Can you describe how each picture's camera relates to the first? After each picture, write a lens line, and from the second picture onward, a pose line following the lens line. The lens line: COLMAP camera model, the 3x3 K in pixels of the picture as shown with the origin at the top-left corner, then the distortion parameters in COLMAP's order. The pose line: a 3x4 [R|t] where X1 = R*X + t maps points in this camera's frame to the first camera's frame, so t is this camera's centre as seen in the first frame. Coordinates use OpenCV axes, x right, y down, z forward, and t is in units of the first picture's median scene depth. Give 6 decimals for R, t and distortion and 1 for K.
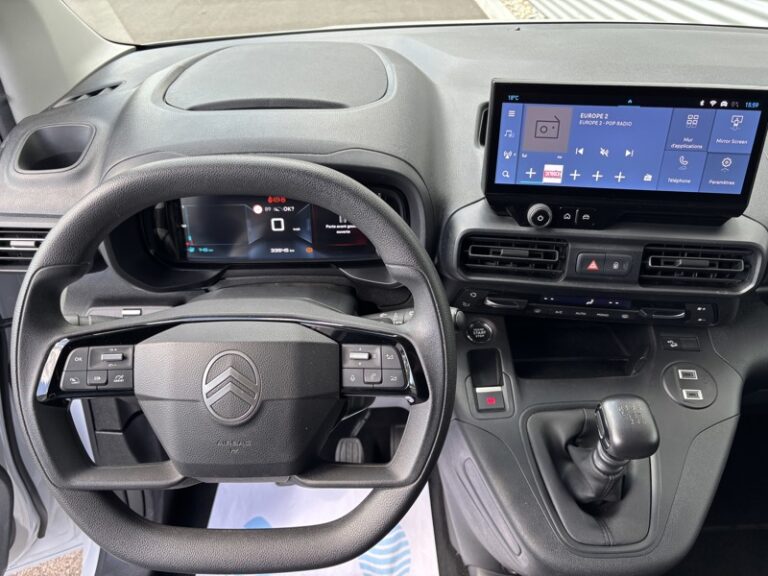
lens RADIAL K [[591.9, 0, 385.7], [0, 591.9, 284.2], [0, 0, 1]] dist [-0.007171, 0.006186]
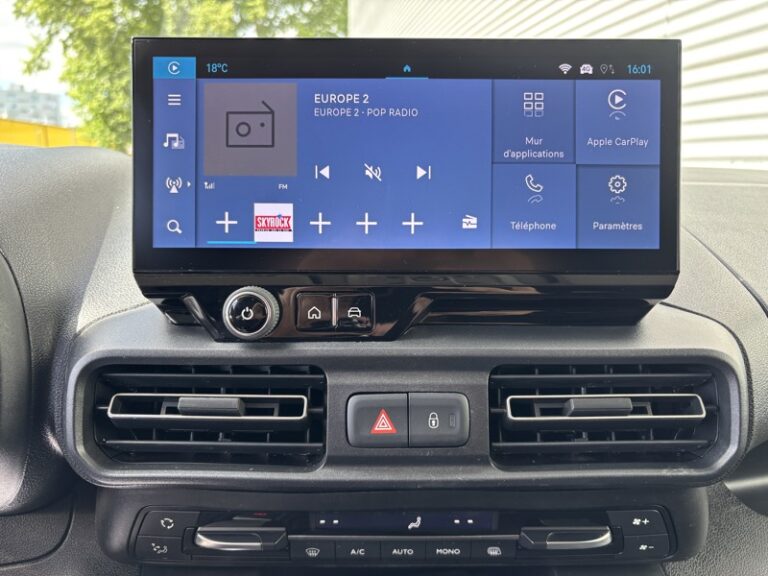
lens RADIAL K [[591.9, 0, 385.7], [0, 591.9, 284.2], [0, 0, 1]] dist [-0.007171, 0.006186]
pose [[0.990527, -0.013705, 0.136632, 0.308302], [0.067434, 0.915313, -0.397057, 0.049183], [-0.119620, 0.402510, 0.907567, 0.591890]]
